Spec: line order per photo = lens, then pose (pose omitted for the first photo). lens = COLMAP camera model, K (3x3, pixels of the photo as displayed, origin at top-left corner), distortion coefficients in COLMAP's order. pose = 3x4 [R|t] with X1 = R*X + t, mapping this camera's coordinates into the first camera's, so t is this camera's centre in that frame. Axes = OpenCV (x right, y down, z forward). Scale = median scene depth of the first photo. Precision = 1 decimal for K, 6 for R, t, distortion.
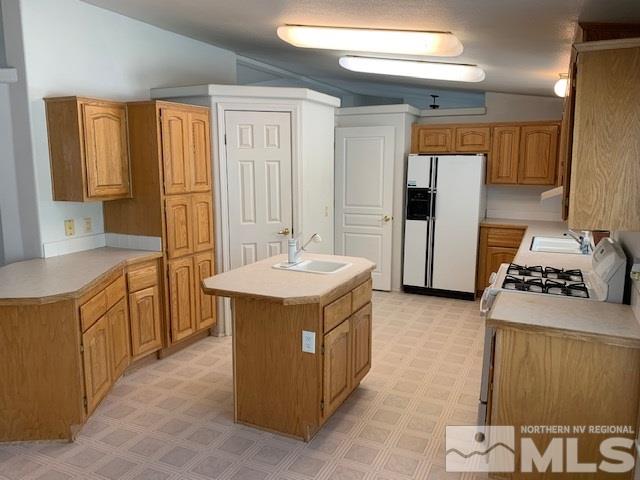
lens RADIAL K [[516.8, 0, 320.0], [0, 516.8, 240.0], [0, 0, 1]] dist [-0.004718, 0.047187]
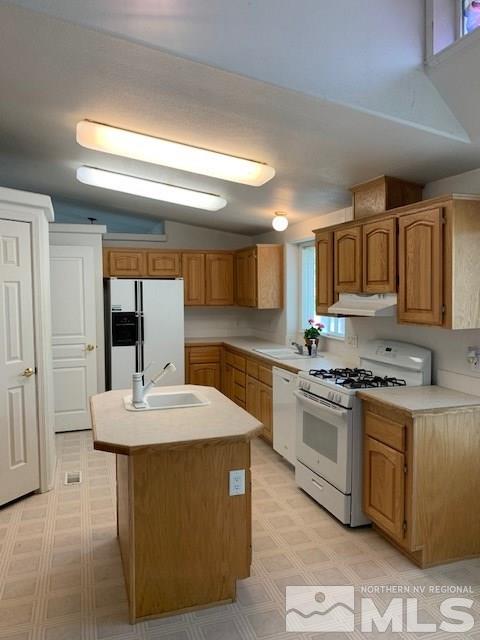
lens RADIAL K [[502.2, 0, 255.4], [0, 502.2, 319.0], [0, 0, 1]] dist [0.000603, -0.009210]
pose [[0.699897, -0.045782, 0.712775, -0.306979], [0.112652, 0.992529, -0.046866, -0.017880], [-0.705304, 0.113097, 0.699825, 0.181147]]
